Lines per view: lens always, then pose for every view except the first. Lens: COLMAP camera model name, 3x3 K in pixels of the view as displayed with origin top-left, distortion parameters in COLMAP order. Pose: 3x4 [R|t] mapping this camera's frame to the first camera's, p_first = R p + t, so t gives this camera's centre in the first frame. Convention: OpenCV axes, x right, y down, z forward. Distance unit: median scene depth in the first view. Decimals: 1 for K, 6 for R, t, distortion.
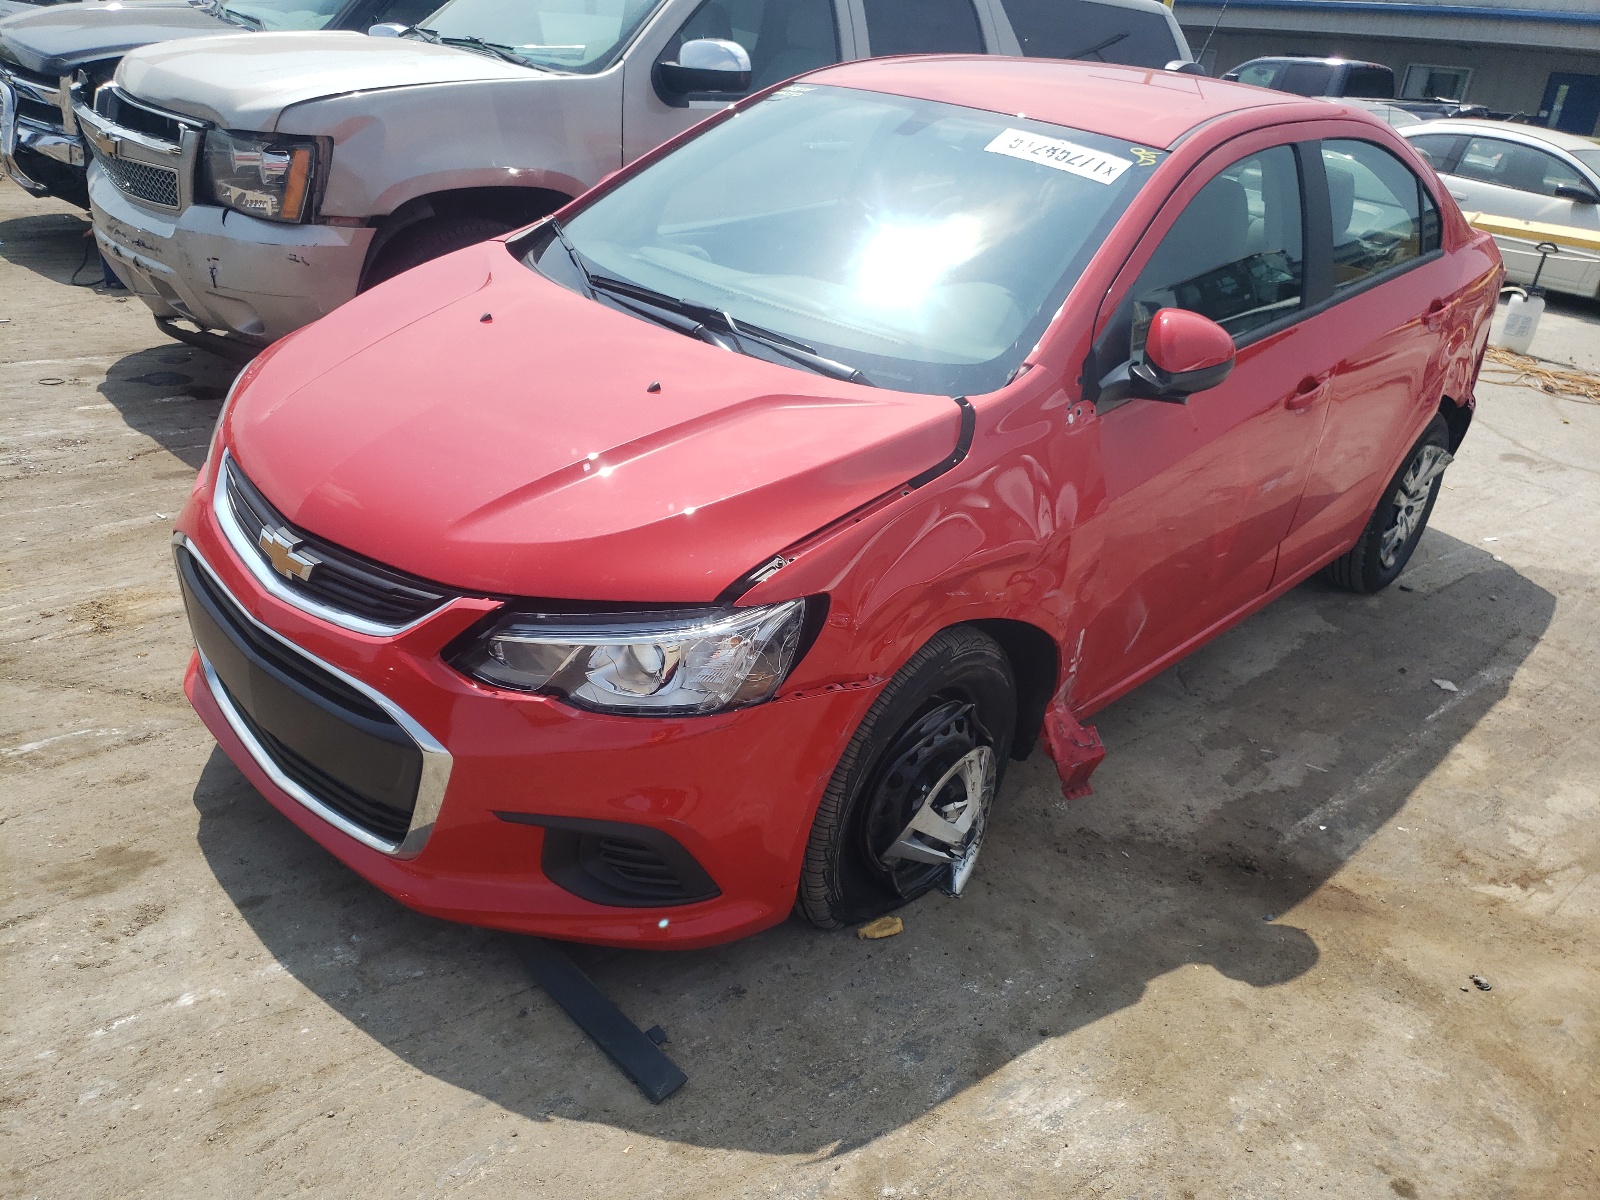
lens RADIAL K [[1224.5, 0, 815.8], [0, 1224.5, 608.2], [0, 0, 1]] dist [0.011235, 0.010764]
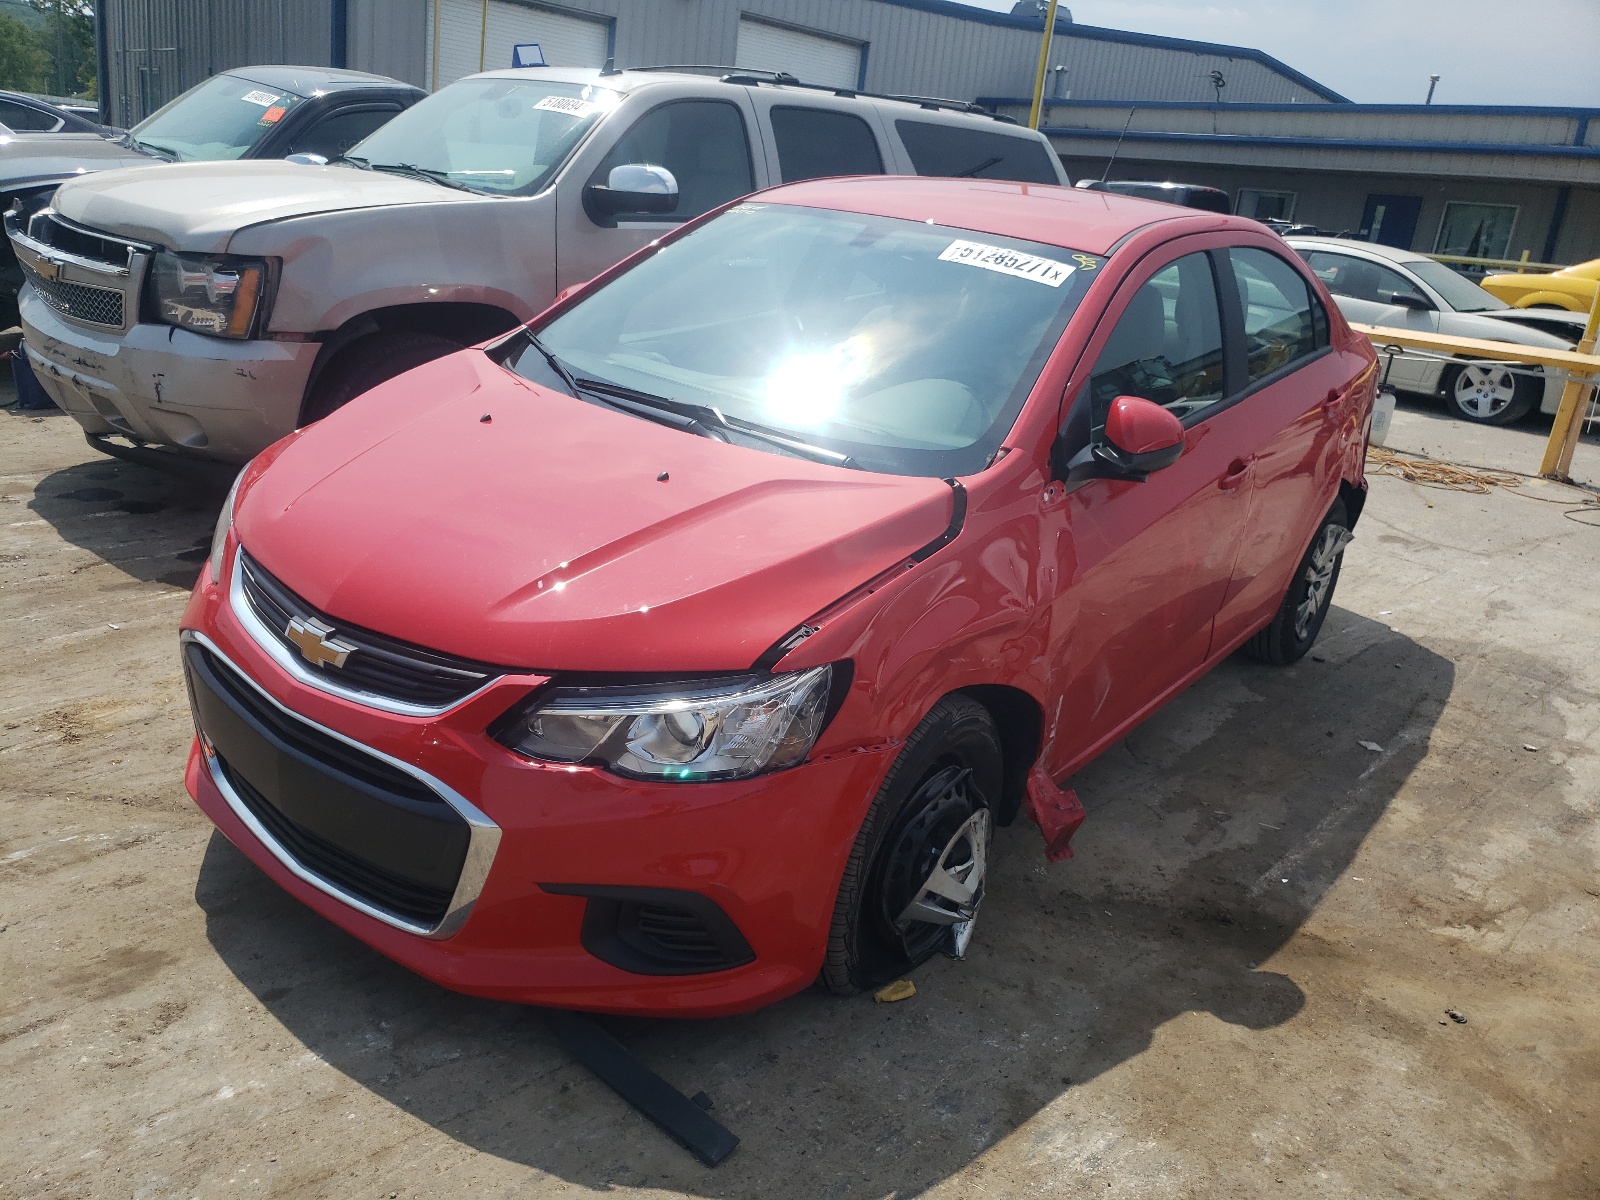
lens RADIAL K [[1224.5, 0, 783.0], [0, 1224.5, 598.1], [0, 0, 1]] dist [0.011235, 0.010764]
pose [[0.996981, -0.030898, 0.071235, -0.098991], [0.037606, 0.994782, -0.094844, 0.026400], [-0.067933, 0.097236, 0.992940, -0.043582]]
